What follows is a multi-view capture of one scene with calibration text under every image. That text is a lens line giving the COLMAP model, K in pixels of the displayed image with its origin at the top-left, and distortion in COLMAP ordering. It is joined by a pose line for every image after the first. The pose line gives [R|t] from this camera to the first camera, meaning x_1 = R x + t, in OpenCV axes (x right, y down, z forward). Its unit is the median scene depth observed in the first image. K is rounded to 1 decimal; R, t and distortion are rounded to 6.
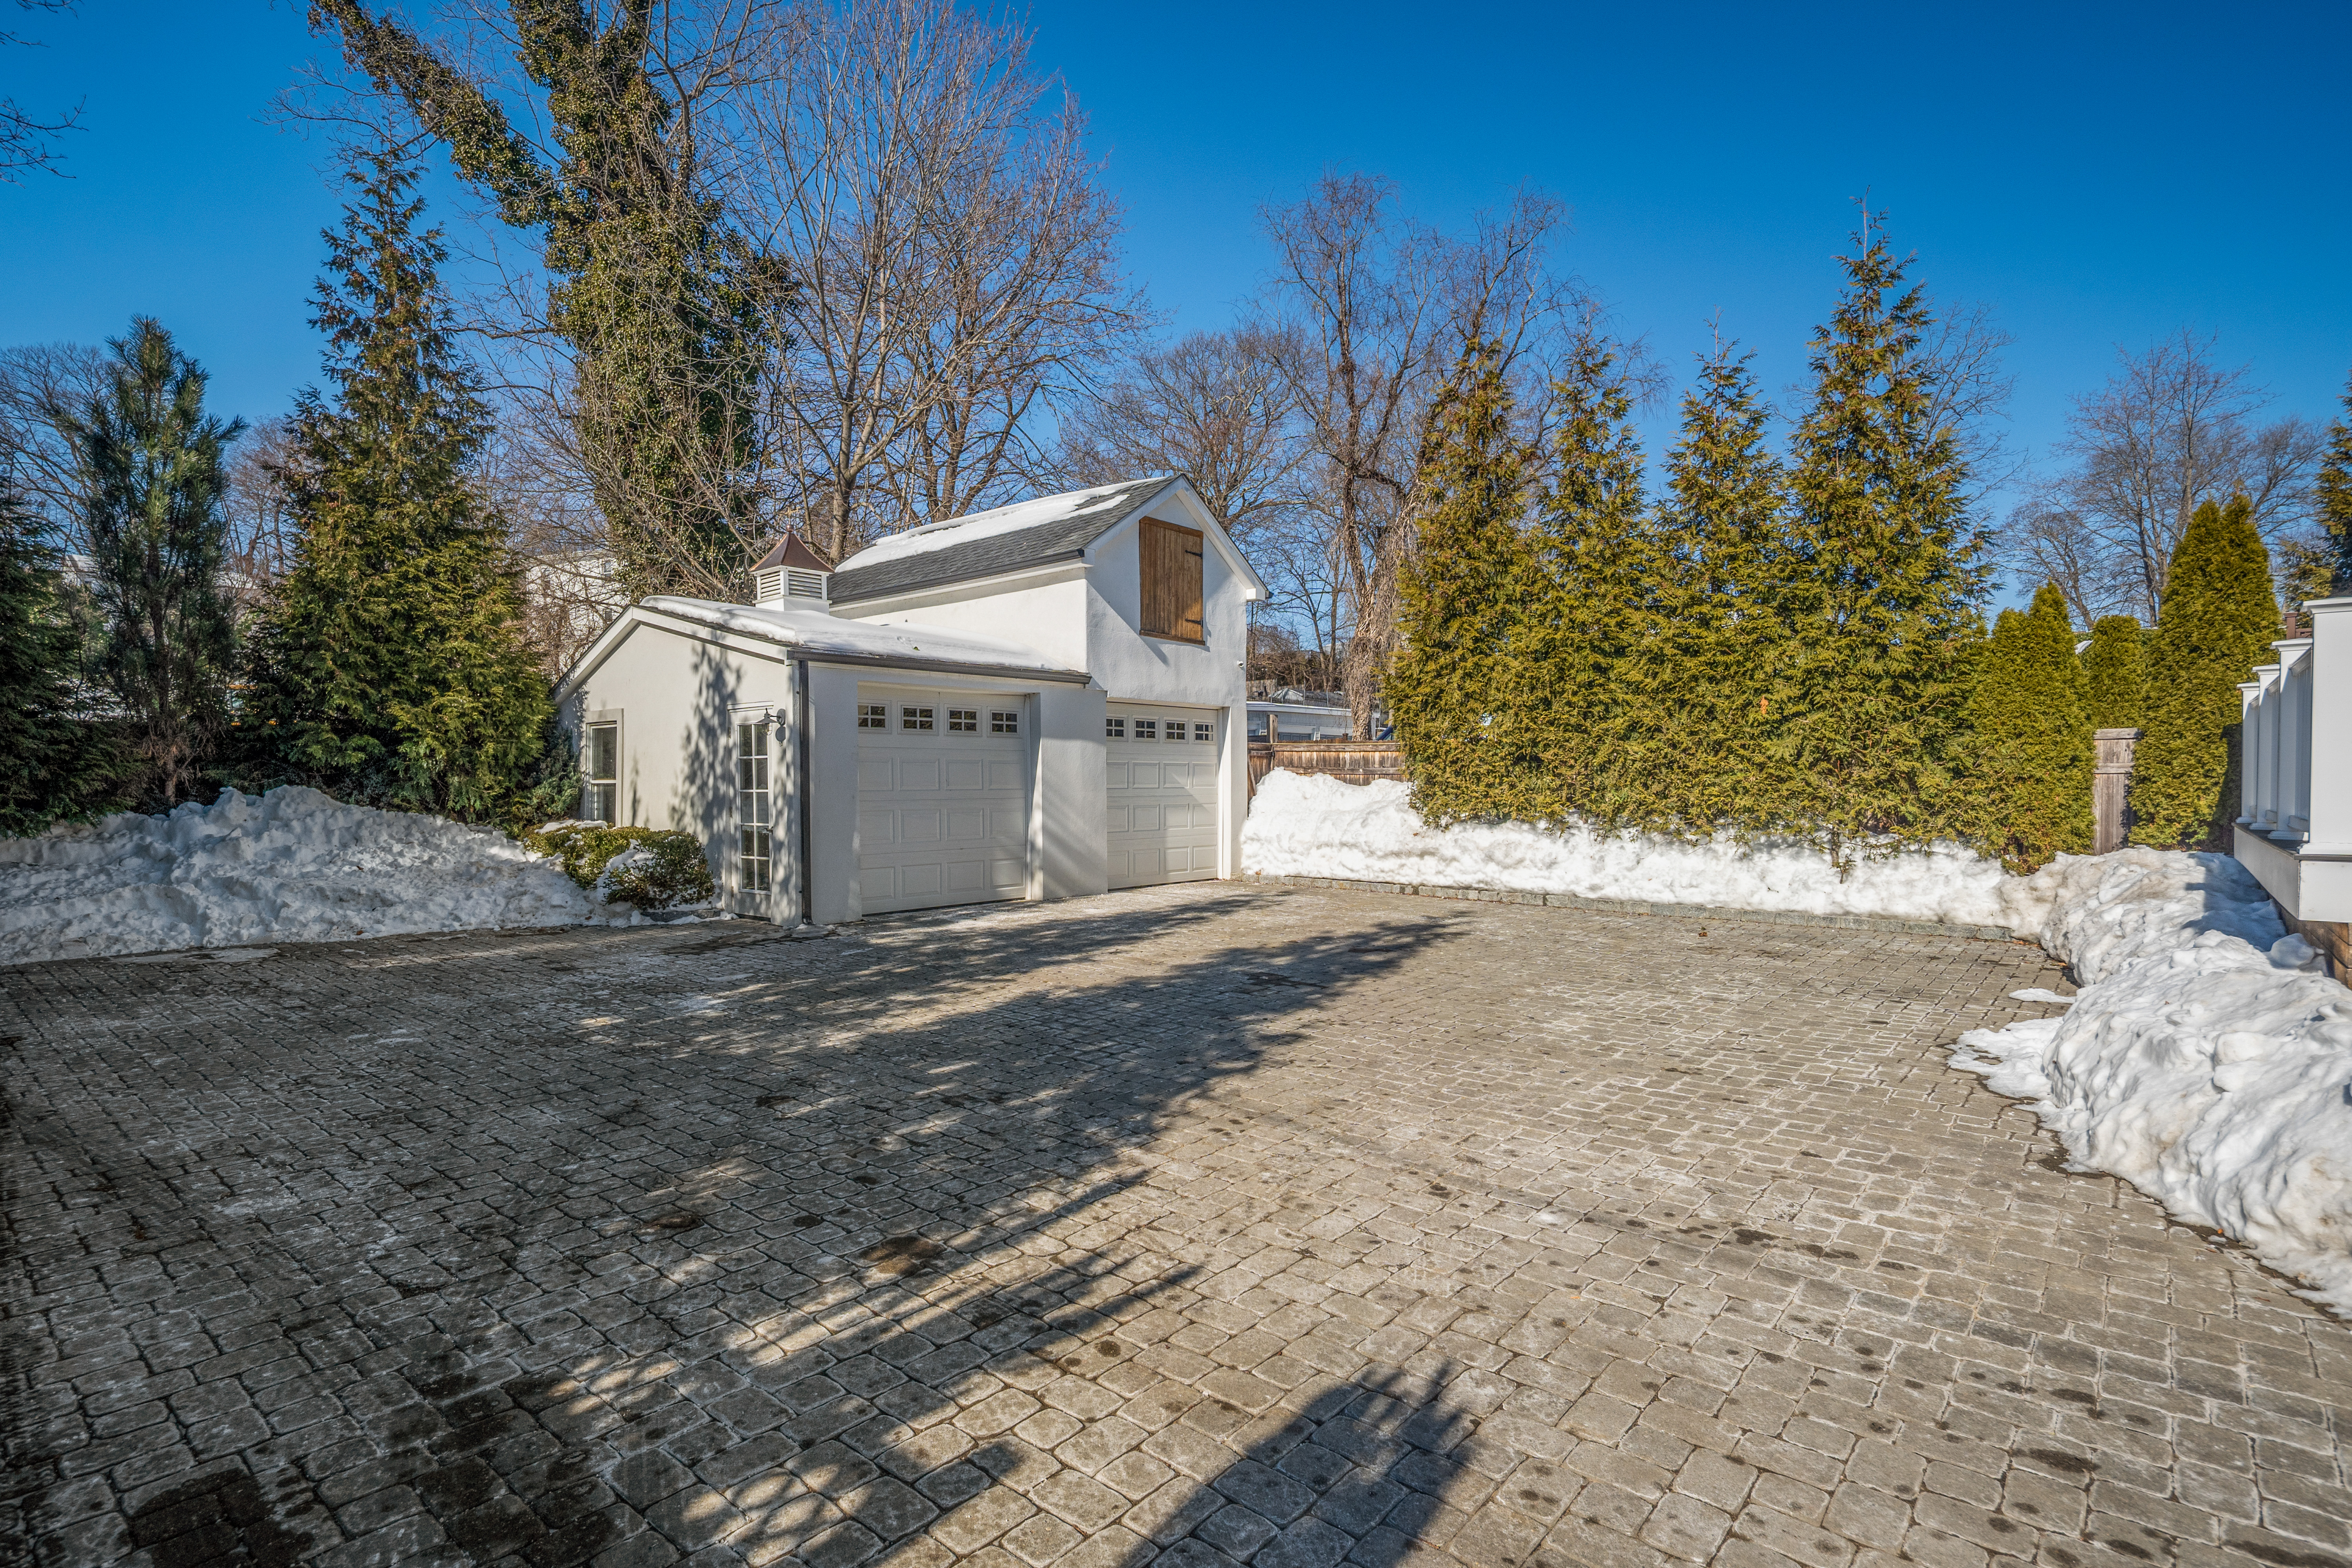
lens RADIAL K [[1178.0, 0, 1189.2], [0, 1178.0, 785.6], [0, 0, 1]] dist [-0.001774, -0.000350]
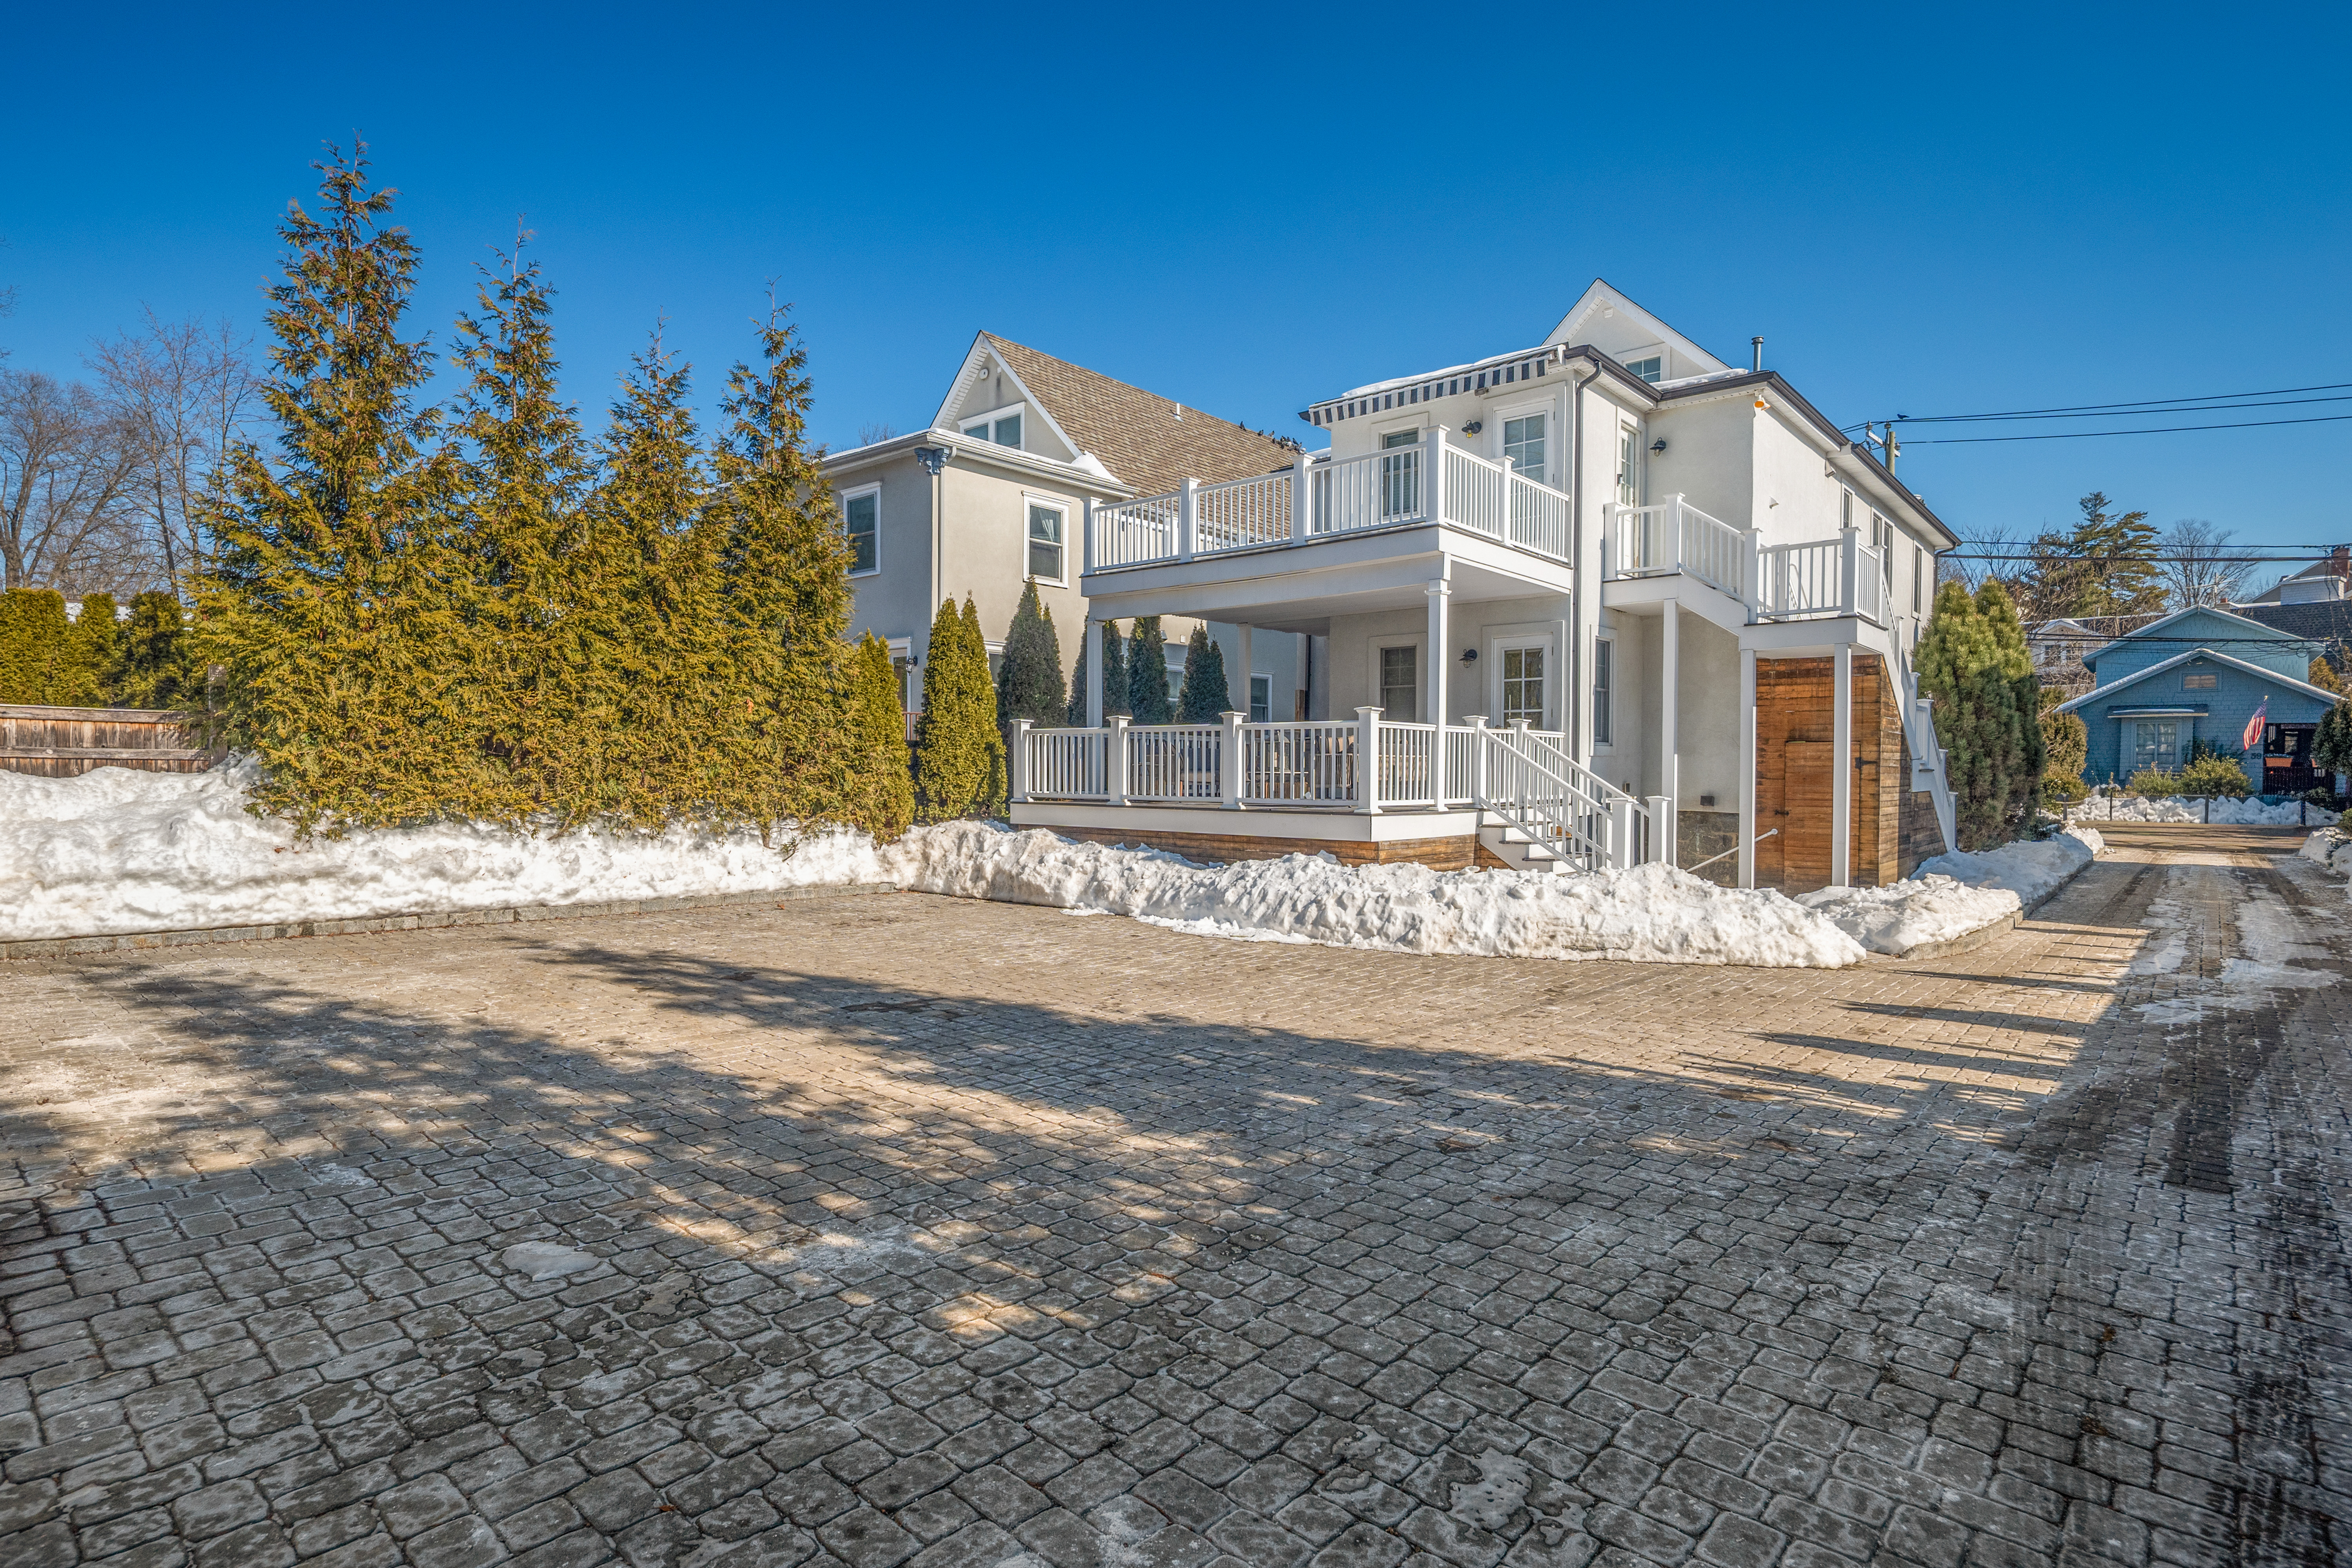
lens RADIAL K [[1178.0, 0, 1189.2], [0, 1178.0, 785.6], [0, 0, 1]] dist [-0.001774, -0.000350]
pose [[0.011219, -0.011613, 0.999870, -1.327836], [-0.006881, 0.999908, 0.011690, -0.021452], [-0.999913, -0.007011, 0.011138, 1.258487]]
